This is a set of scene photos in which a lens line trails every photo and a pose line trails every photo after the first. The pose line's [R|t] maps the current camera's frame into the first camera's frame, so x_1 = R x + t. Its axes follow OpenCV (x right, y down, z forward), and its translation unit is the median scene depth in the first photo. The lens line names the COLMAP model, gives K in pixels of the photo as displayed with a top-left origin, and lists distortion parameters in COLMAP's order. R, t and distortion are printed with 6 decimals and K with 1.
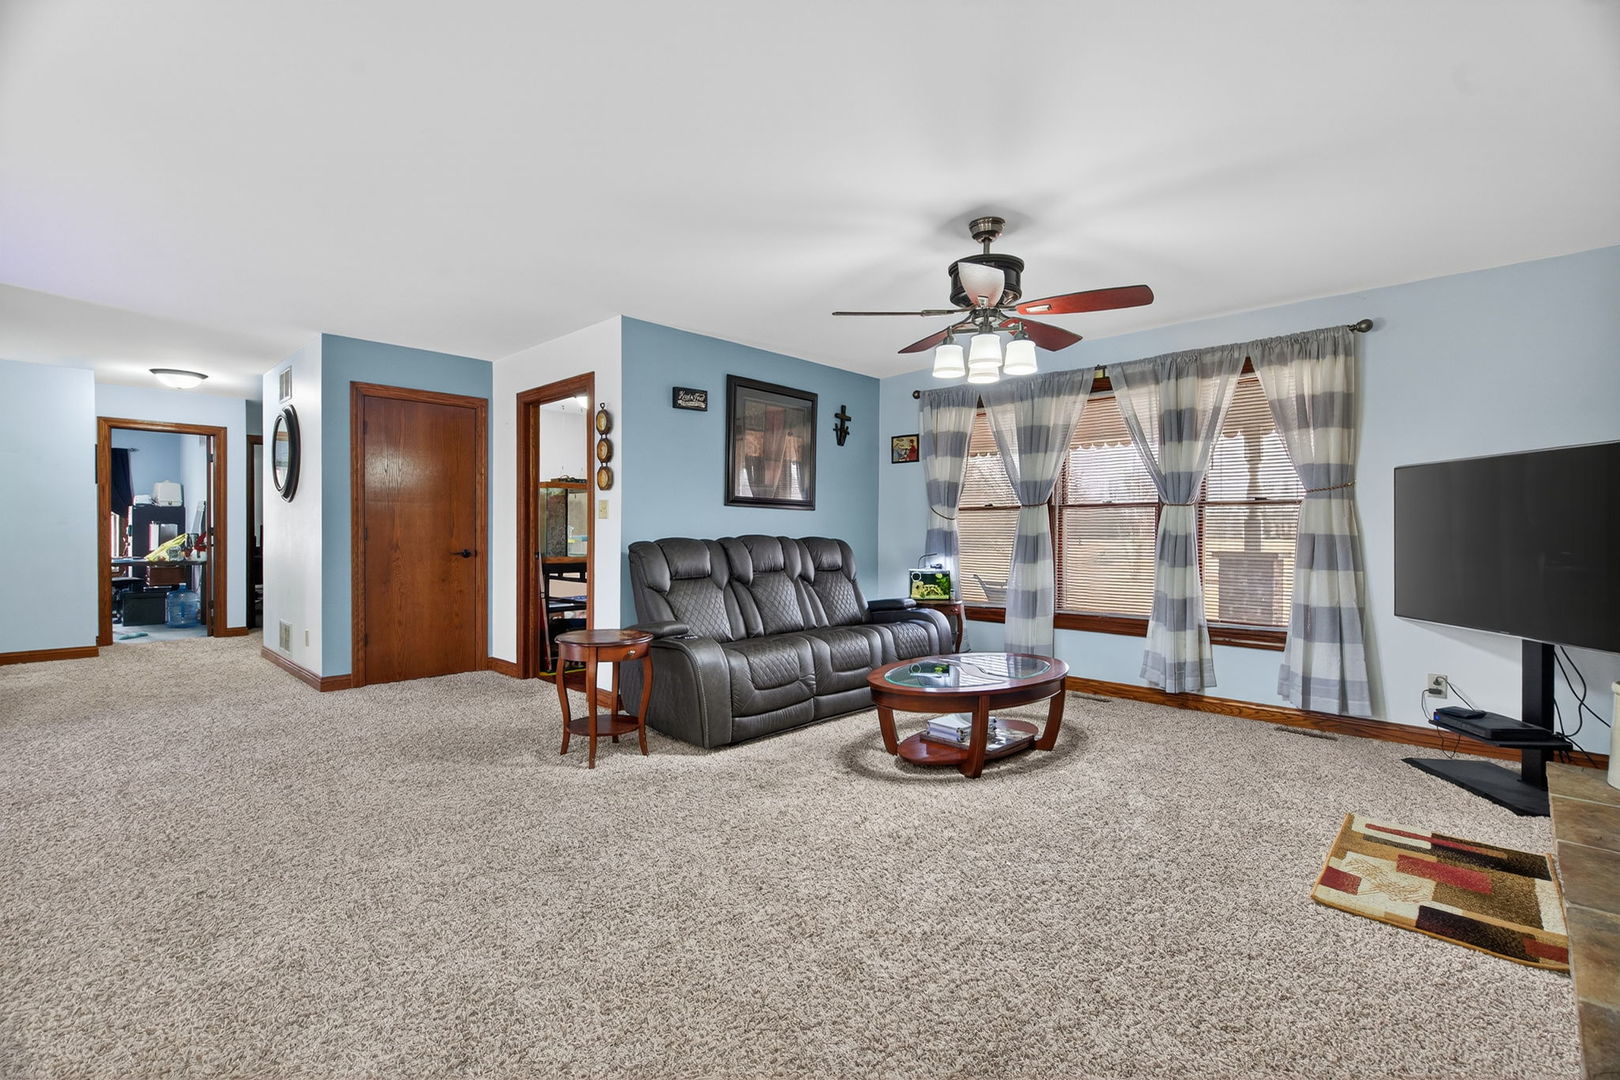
lens RADIAL K [[725.1, 0, 805.0], [0, 725.1, 535.0], [0, 0, 1]] dist [0.003541, -0.000008]
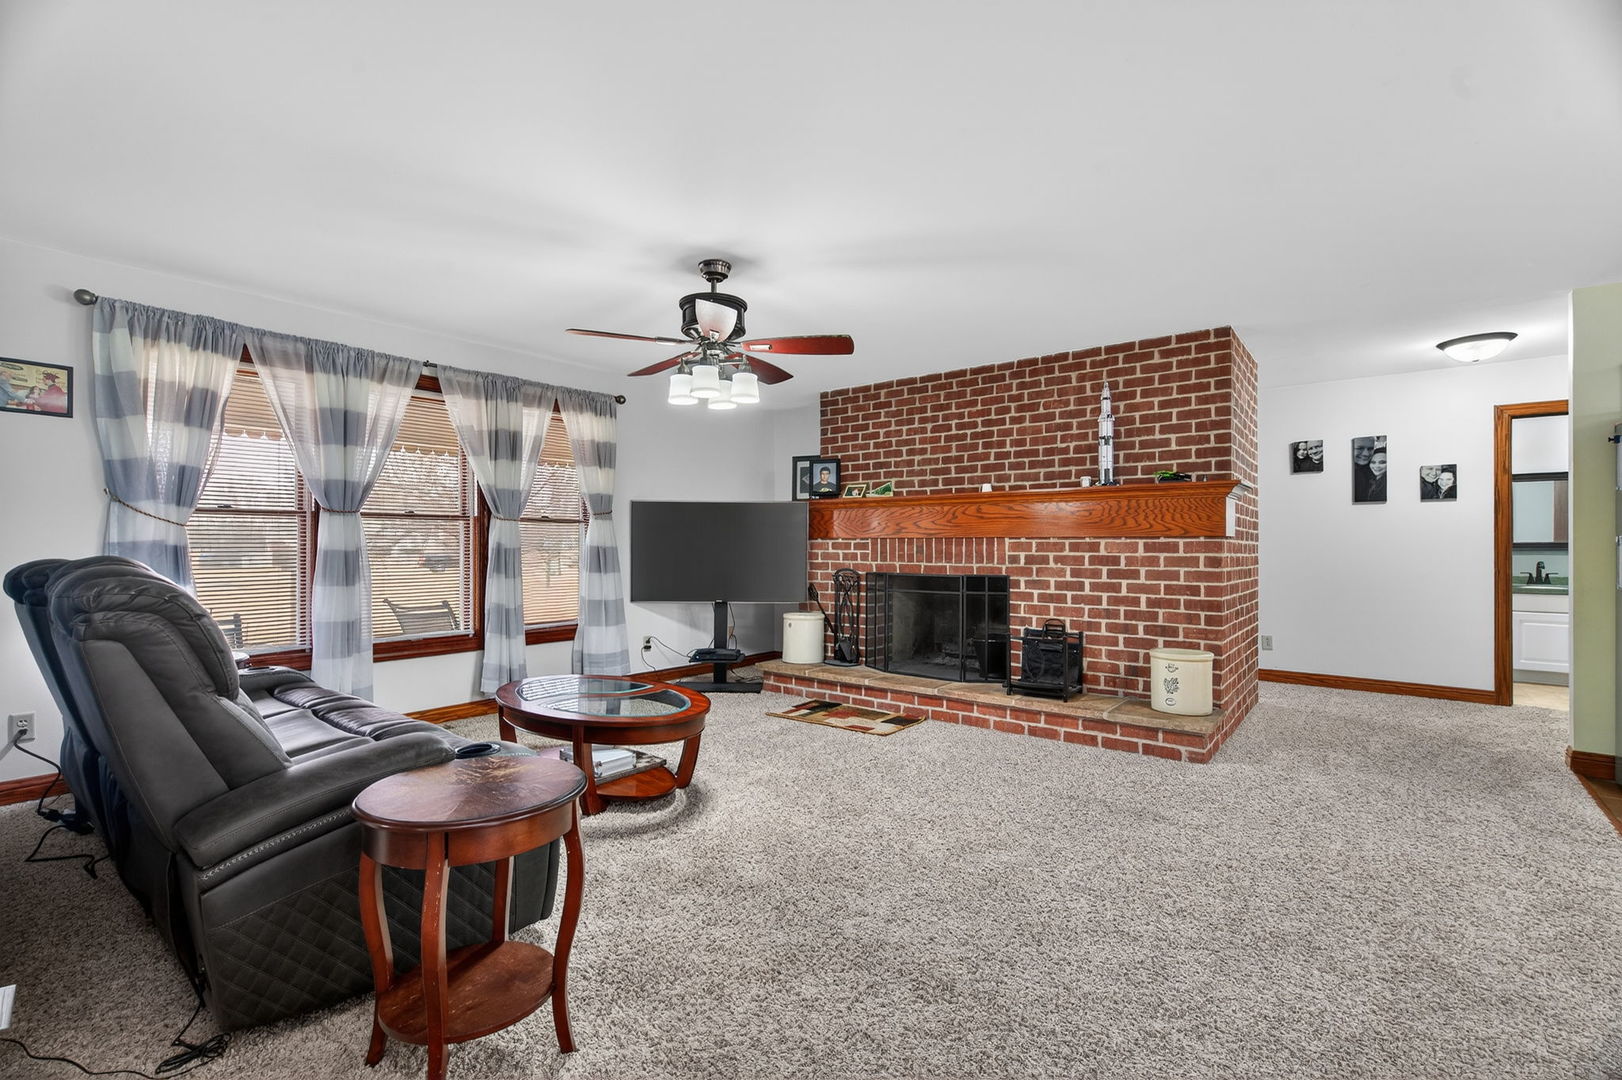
lens RADIAL K [[726.0, 0, 802.7], [0, 726.0, 537.6], [0, 0, 1]] dist [0.003541, -0.000008]
pose [[-0.083147, 0.004587, 0.996527, -0.595655], [0.004483, 0.999981, -0.004229, -0.009107], [-0.996527, 0.004116, -0.083166, 0.676867]]
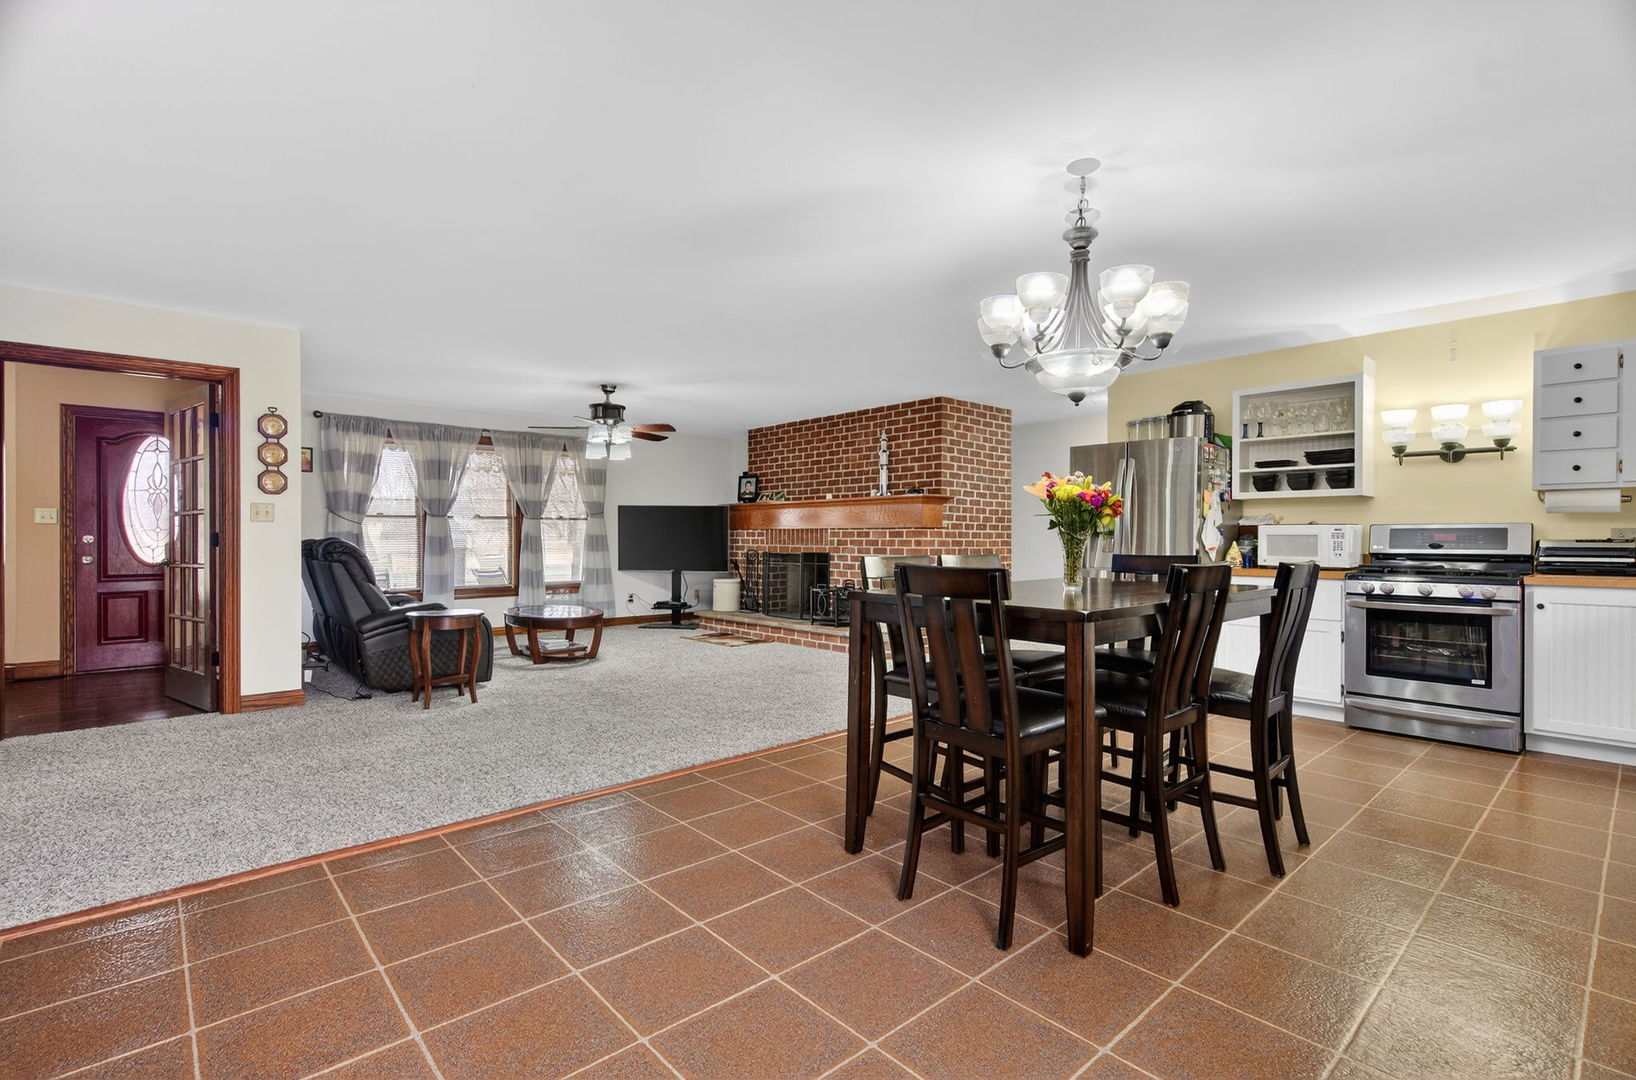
lens RADIAL K [[749.6, 0, 824.3], [0, 749.6, 534.3], [0, 0, 1]] dist [0.000350, 0.000157]
pose [[0.073896, -0.002969, 0.997262, -1.299078], [0.006233, 0.999977, 0.002515, -0.003302], [-0.997246, 0.006030, 0.073913, 0.158691]]
